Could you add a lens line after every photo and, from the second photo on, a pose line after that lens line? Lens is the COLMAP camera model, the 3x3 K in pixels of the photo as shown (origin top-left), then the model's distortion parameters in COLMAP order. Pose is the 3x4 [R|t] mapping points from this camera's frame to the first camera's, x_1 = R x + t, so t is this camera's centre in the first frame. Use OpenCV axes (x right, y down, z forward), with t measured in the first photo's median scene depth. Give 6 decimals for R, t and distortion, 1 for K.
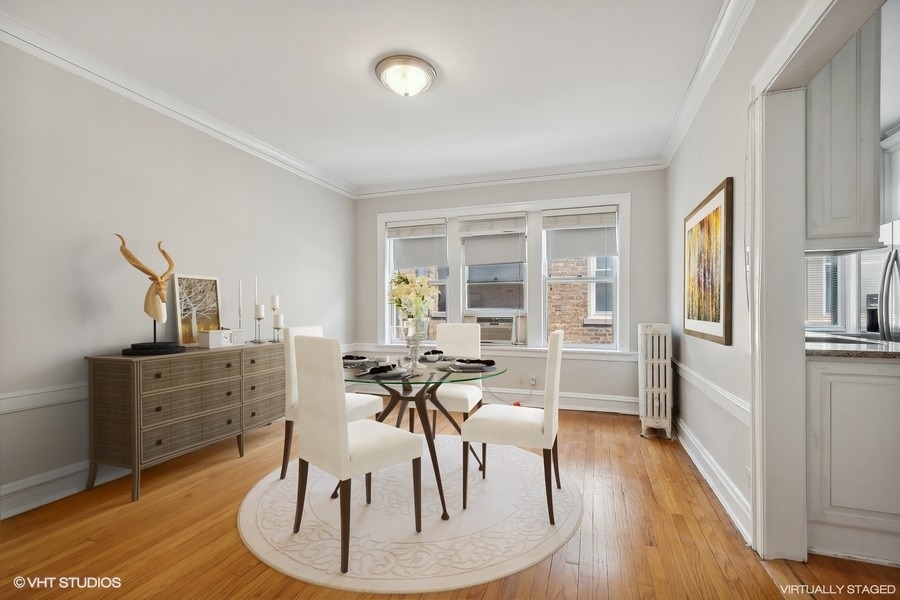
lens RADIAL K [[404.0, 0, 451.4], [0, 404.0, 307.5], [0, 0, 1]] dist [-0.001000, -0.000611]
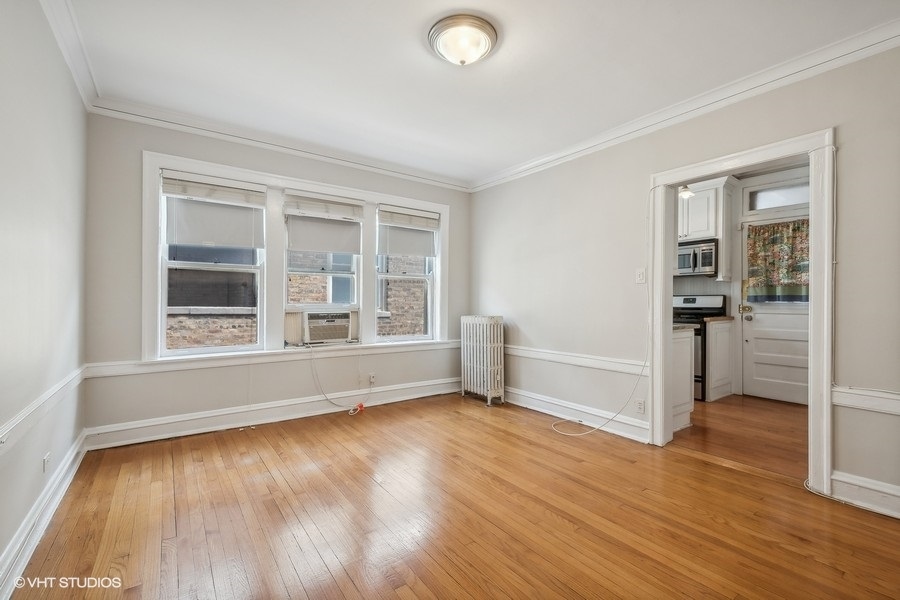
lens RADIAL K [[401.8, 0, 454.8], [0, 401.8, 298.0], [0, 0, 1]] dist [0.001723, 0.000224]
pose [[0.568140, 0.010717, 0.822862, -0.505954], [-0.006332, 0.999943, -0.008651, -0.003434], [-0.822908, -0.000296, 0.568175, 0.312005]]
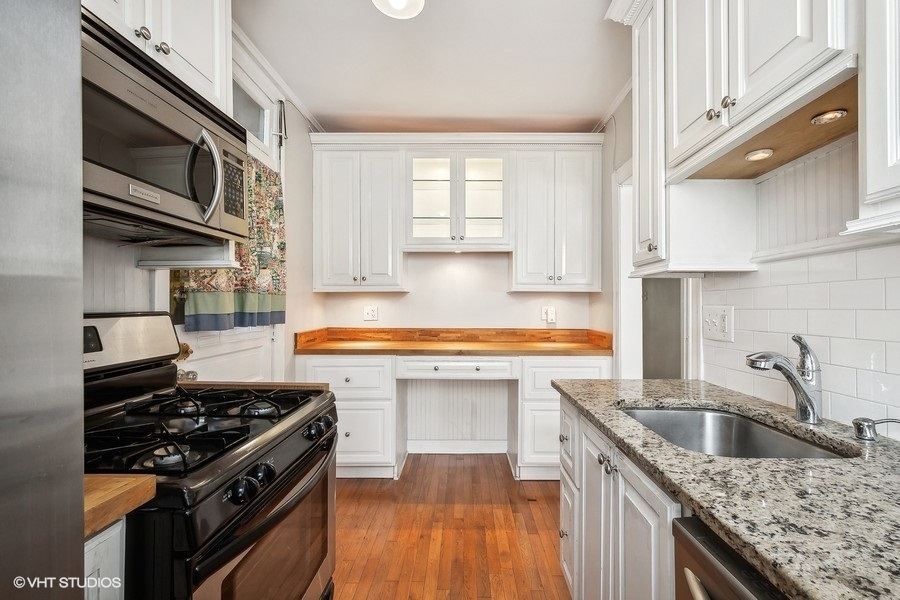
lens RADIAL K [[401.8, 0, 454.8], [0, 401.8, 298.0], [0, 0, 1]] dist [0.001723, 0.000224]
pose [[-0.951782, -0.007892, -0.306672, 0.715238], [-0.001678, 0.999788, -0.020522, -0.031872], [0.306769, -0.019018, -0.951594, 0.718123]]
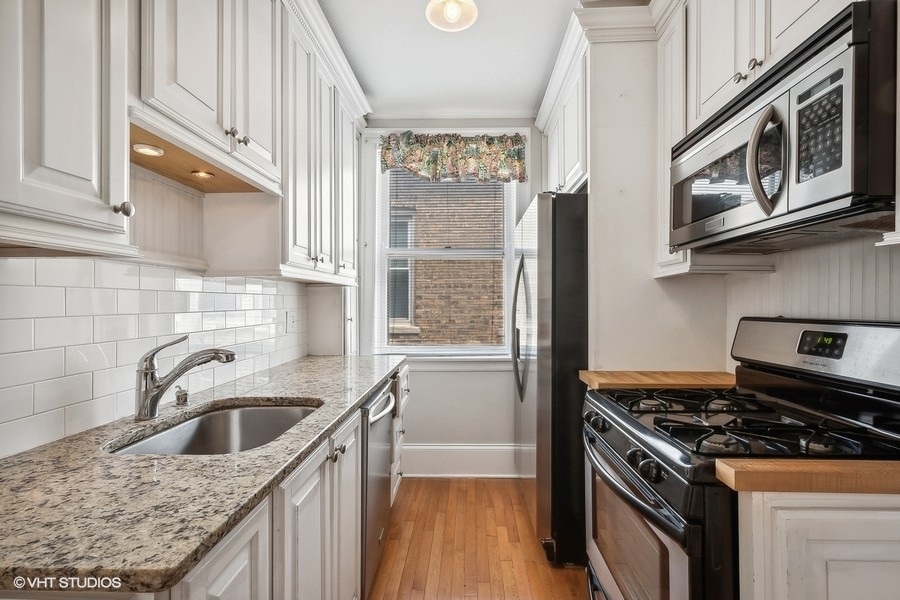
lens RADIAL K [[401.8, 0, 454.8], [0, 401.8, 298.0], [0, 0, 1]] dist [0.001723, 0.000224]
pose [[0.955394, 0.003106, 0.295319, 0.546265], [0.000617, 0.999922, -0.012512, -0.037644], [-0.295334, 0.012137, 0.955317, 0.228191]]
